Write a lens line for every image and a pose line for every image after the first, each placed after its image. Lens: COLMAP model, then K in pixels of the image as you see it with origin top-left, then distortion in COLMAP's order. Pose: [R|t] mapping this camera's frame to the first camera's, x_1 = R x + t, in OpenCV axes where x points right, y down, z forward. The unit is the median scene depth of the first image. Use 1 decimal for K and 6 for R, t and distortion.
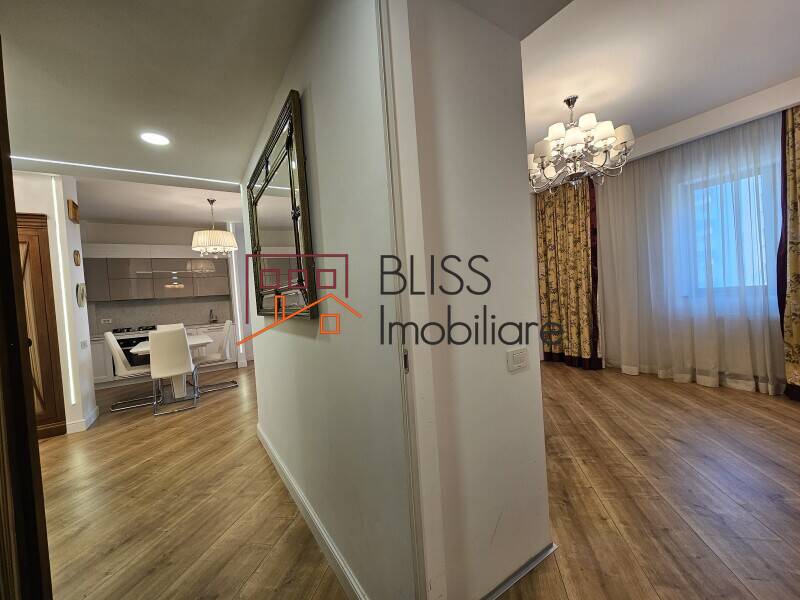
lens RADIAL K [[326.2, 0, 402.0], [0, 326.2, 299.9], [0, 0, 1]] dist [-0.004613, 0.002187]
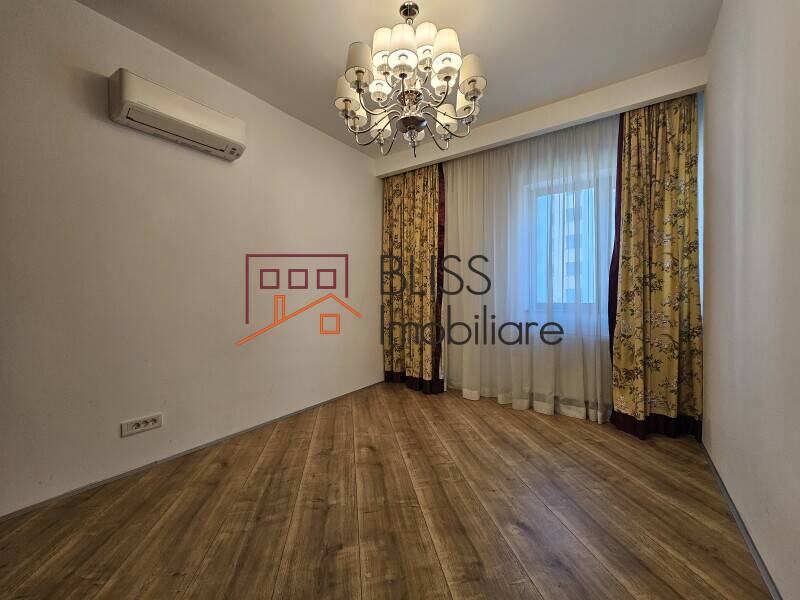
lens RADIAL K [[326.2, 0, 399.6], [0, 326.2, 297.0], [0, 0, 1]] dist [-0.004613, 0.002187]
pose [[0.928907, 0.060023, 0.365415, 0.231632], [-0.050034, 0.998071, -0.036755, 0.001307], [-0.366917, 0.015859, 0.930119, 0.313538]]
